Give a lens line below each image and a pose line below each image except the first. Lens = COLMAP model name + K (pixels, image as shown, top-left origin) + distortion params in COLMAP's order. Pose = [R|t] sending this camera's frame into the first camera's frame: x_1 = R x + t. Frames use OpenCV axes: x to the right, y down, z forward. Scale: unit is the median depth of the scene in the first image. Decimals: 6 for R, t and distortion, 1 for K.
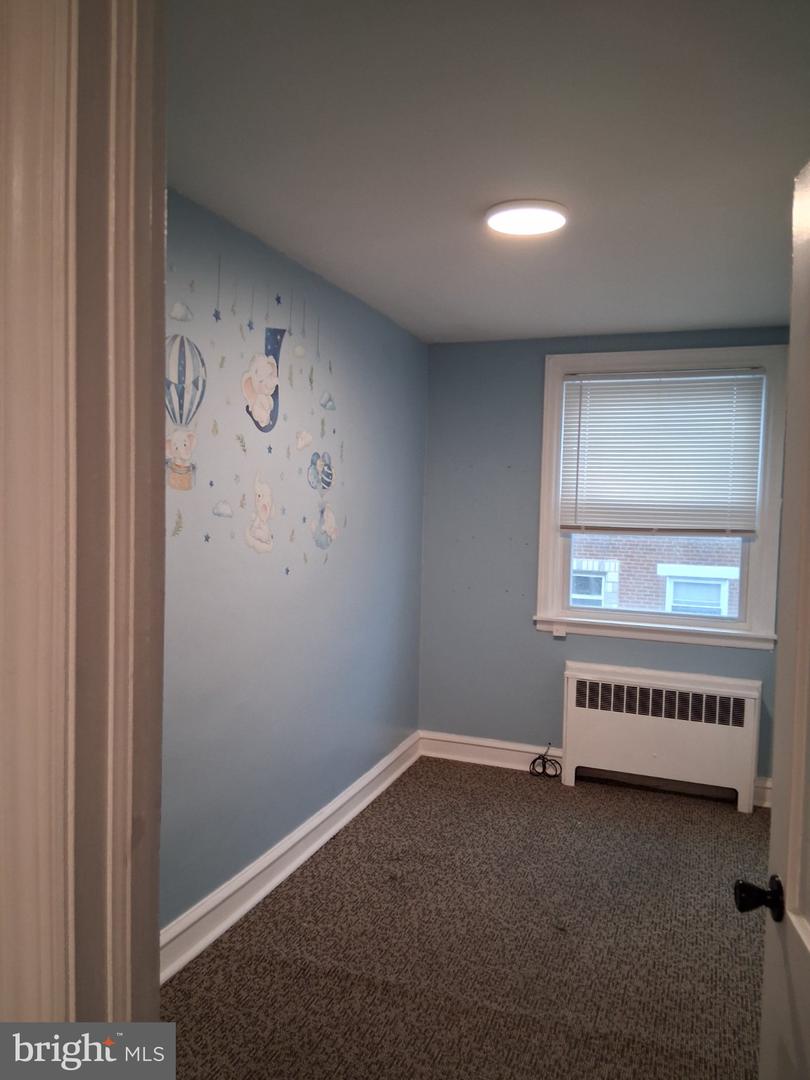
lens RADIAL K [[818.2, 0, 406.6], [0, 818.2, 538.2], [0, 0, 1]] dist [0.044635, -0.076380]
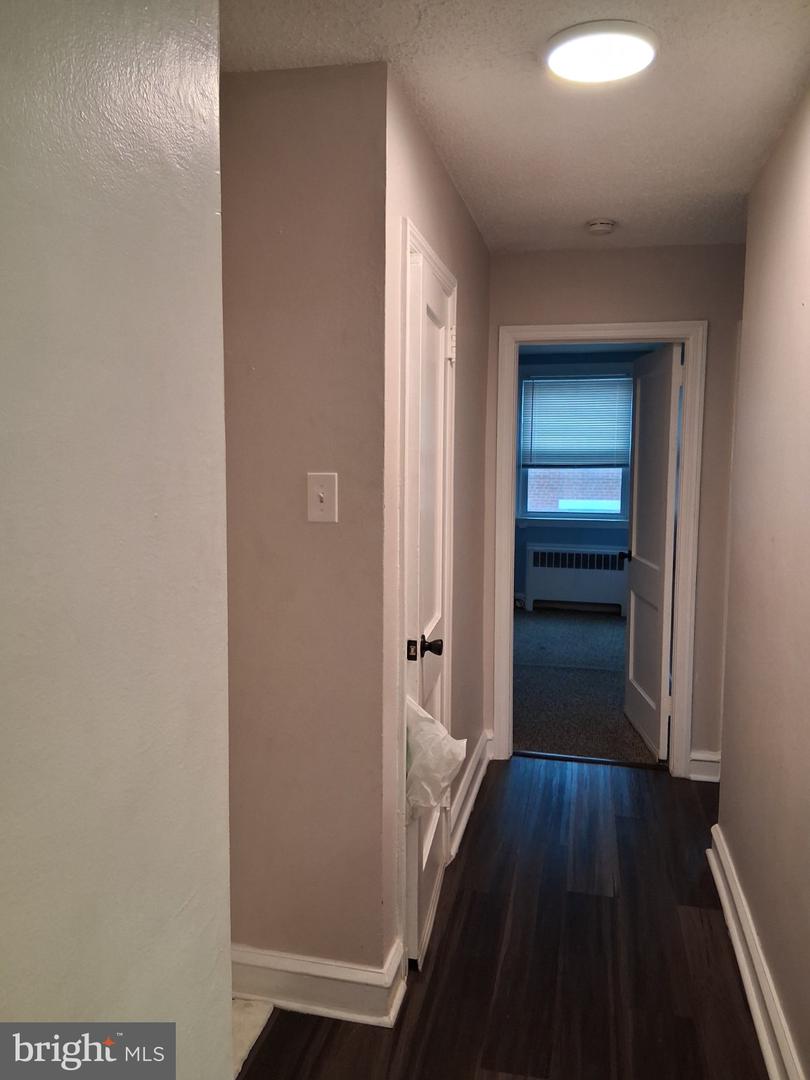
lens RADIAL K [[818.2, 0, 402.8], [0, 818.2, 537.8], [0, 0, 1]] dist [0.044635, -0.076380]
pose [[0.992231, -0.031463, 0.120369, -0.285327], [0.024241, 0.997843, 0.061003, 0.028074], [-0.122029, -0.057612, 0.990853, -0.718387]]
